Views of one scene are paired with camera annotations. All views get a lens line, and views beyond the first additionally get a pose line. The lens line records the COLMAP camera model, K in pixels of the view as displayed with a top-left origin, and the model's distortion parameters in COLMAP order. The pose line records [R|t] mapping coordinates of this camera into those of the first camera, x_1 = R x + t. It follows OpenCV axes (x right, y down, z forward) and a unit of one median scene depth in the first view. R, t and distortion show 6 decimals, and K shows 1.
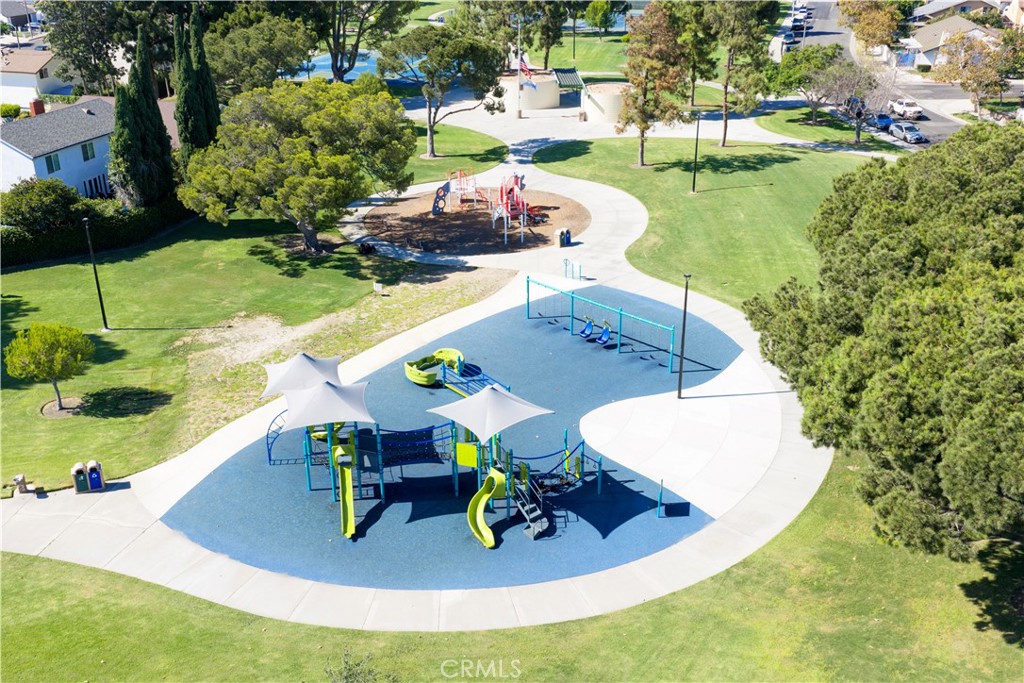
lens RADIAL K [[1021.9, 0, 512.0], [0, 1021.9, 341.5], [0, 0, 1]] dist [-0.002893, -0.002242]
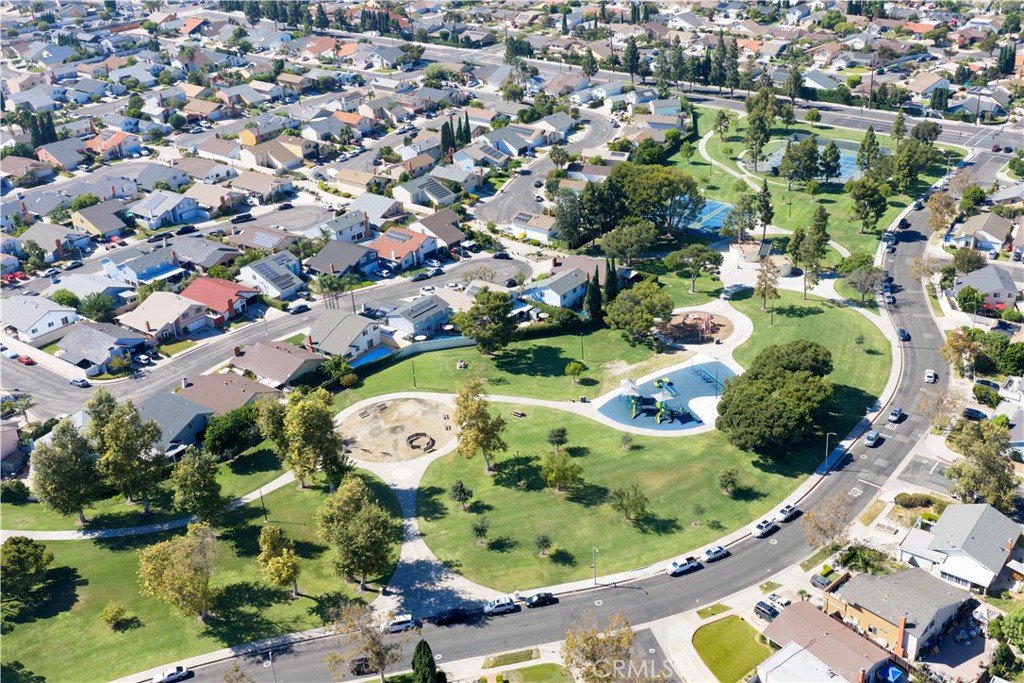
lens RADIAL K [[1021.9, 0, 512.0], [0, 1021.9, 341.5], [0, 0, 1]] dist [-0.002893, -0.002242]
pose [[0.929549, 0.109072, -0.352195, 0.663472], [-0.083855, 0.992749, 0.086127, -0.368651], [0.359035, -0.050526, 0.931955, -2.531405]]
